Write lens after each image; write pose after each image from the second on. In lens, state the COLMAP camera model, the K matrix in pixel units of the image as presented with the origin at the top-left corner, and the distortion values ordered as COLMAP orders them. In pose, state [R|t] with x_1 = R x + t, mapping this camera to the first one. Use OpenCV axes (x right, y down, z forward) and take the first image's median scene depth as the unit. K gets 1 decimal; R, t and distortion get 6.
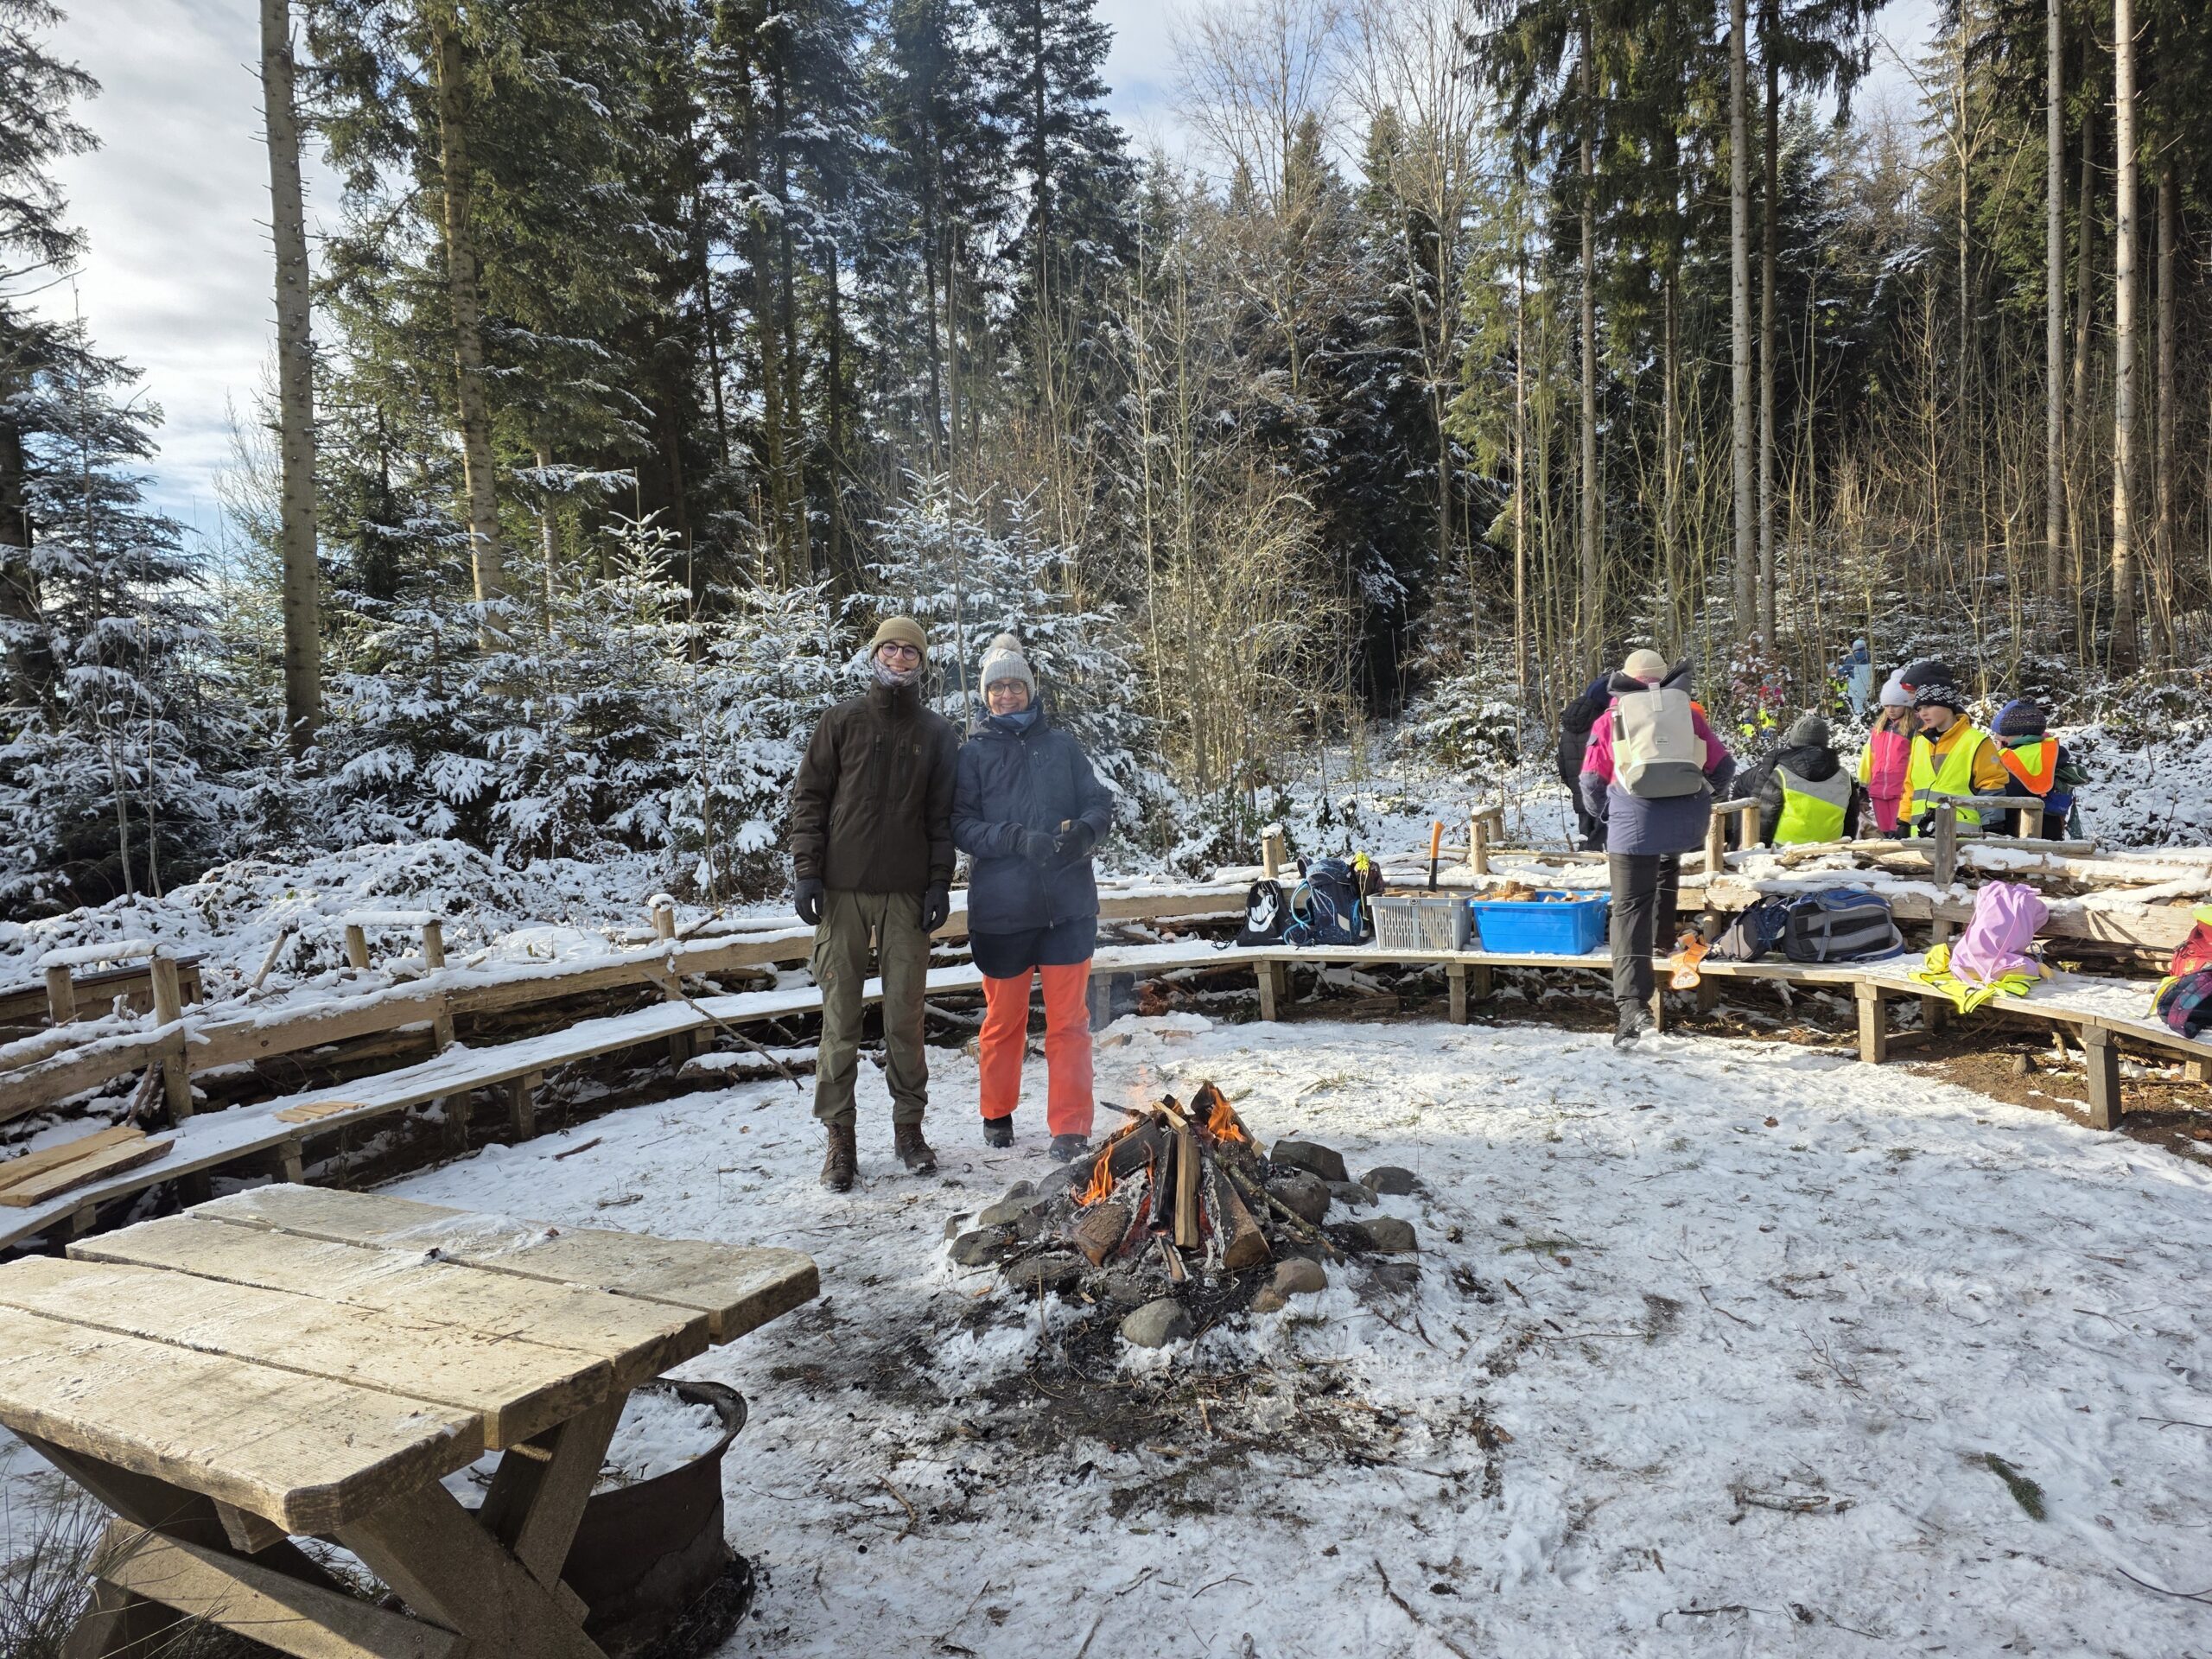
lens RADIAL K [[1478.9, 0, 1104.9], [0, 1478.9, 842.6], [0, 0, 1]] dist [-0.004482, -0.004811]
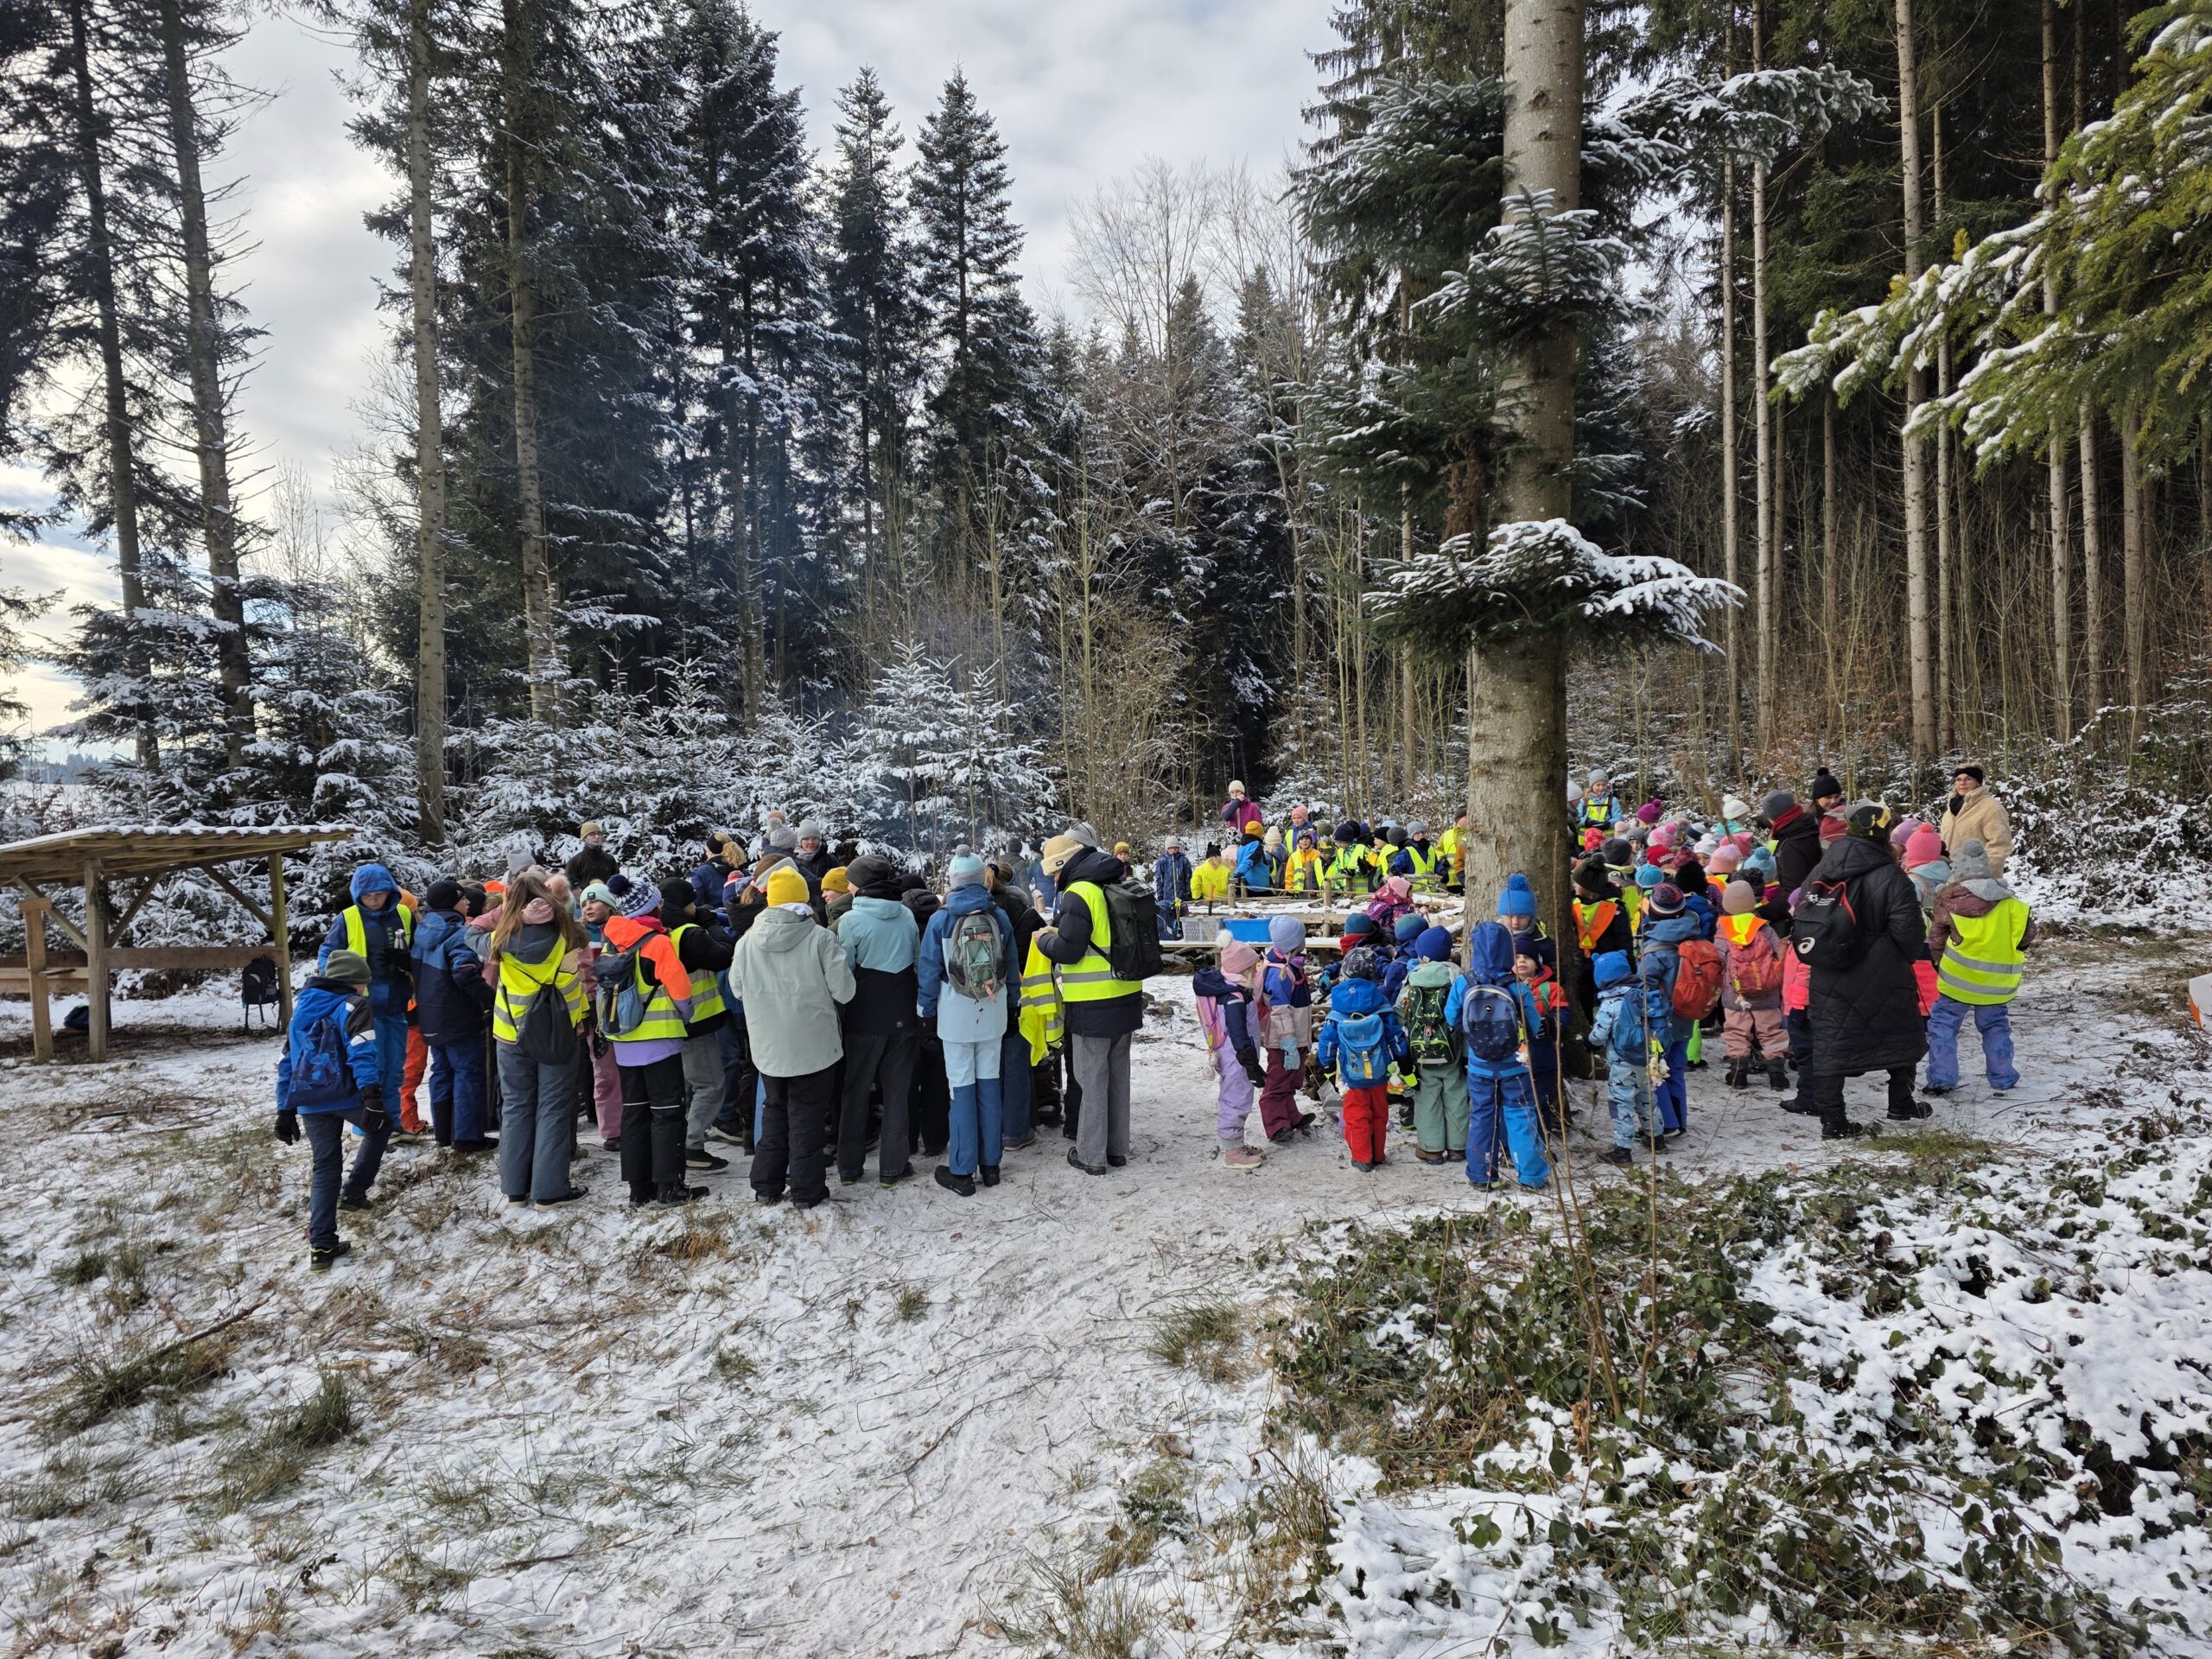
lens RADIAL K [[1478.9, 0, 1100.7], [0, 1478.9, 827.3], [0, 0, 1]] dist [-0.004482, -0.004811]
pose [[0.997347, 0.010644, 0.072018, -0.014188], [-0.006243, 0.998115, -0.061057, 0.005949], [-0.072532, 0.060446, 0.995533, -0.170901]]
